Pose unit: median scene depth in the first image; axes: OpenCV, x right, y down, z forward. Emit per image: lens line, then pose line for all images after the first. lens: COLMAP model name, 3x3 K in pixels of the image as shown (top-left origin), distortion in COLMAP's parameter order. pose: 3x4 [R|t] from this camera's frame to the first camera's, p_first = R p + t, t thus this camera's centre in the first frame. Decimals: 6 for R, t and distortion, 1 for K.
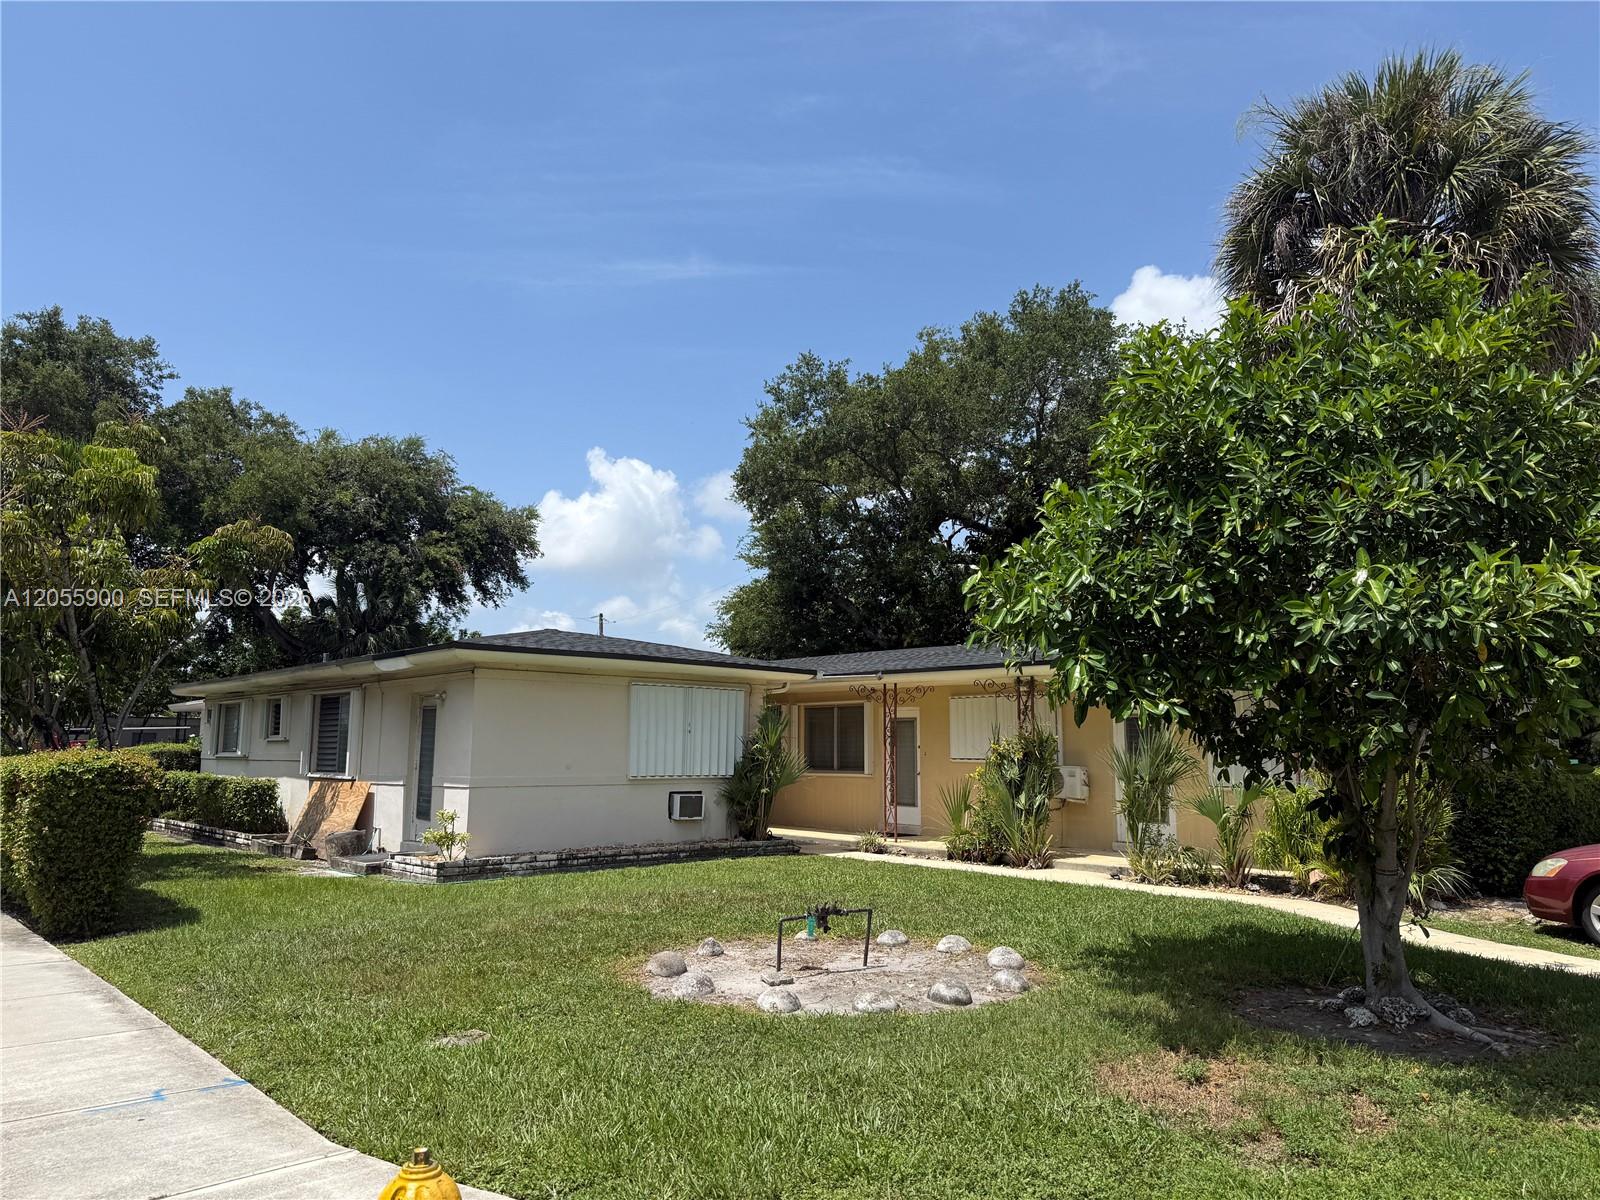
lens RADIAL K [[1134.2, 0, 805.6], [0, 1134.2, 595.9], [0, 0, 1]] dist [0.072703, -0.028039]
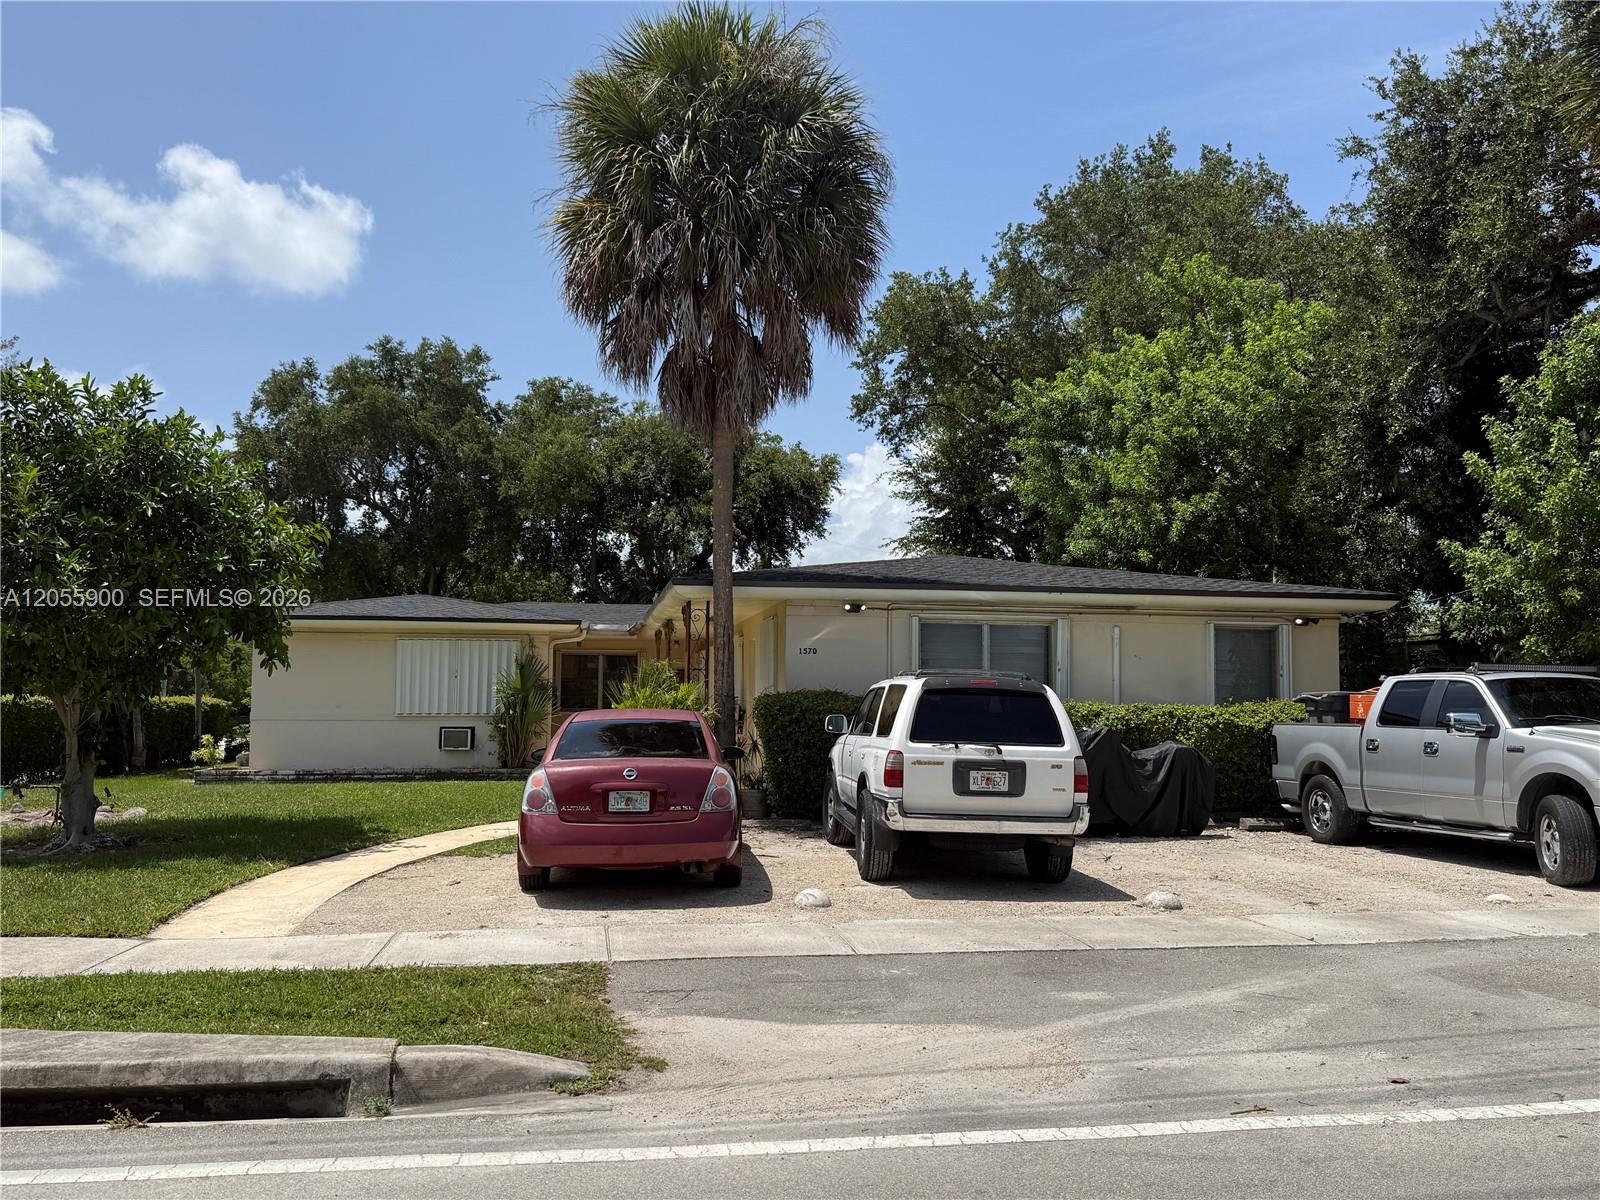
lens RADIAL K [[1388.9, 0, 803.0], [0, 1388.9, 594.0], [0, 0, 1]] dist [0.098304, -0.127659]
pose [[0.826411, -0.045741, -0.561206, 1.088041], [0.075184, 0.996734, 0.029474, 0.019023], [0.558025, -0.066552, 0.827151, 0.002609]]
